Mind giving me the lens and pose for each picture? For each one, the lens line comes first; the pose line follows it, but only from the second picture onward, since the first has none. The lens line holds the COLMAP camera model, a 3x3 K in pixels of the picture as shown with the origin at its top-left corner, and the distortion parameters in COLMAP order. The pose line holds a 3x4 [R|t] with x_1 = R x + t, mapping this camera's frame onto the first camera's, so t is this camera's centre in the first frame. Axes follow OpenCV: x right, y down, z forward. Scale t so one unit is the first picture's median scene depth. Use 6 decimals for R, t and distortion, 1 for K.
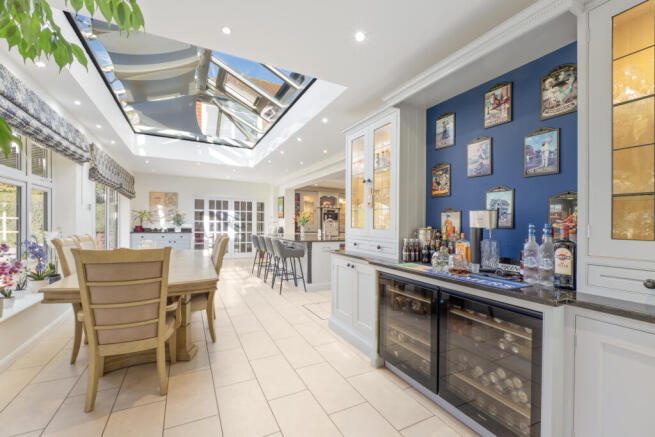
lens RADIAL K [[273.3, 0, 326.8], [0, 273.3, 221.8], [0, 0, 1]] dist [-0.014100, -0.000369]
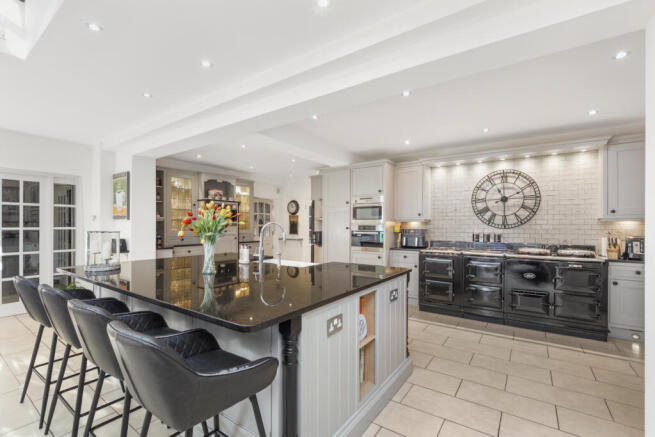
lens RADIAL K [[273.3, 0, 328.5], [0, 273.3, 221.5], [0, 0, 1]] dist [-0.014100, -0.000369]
pose [[0.871717, -0.012189, 0.489858, -0.082727], [0.009370, 0.999922, 0.008207, -0.009378], [-0.489921, -0.002564, 0.871763, 0.403675]]
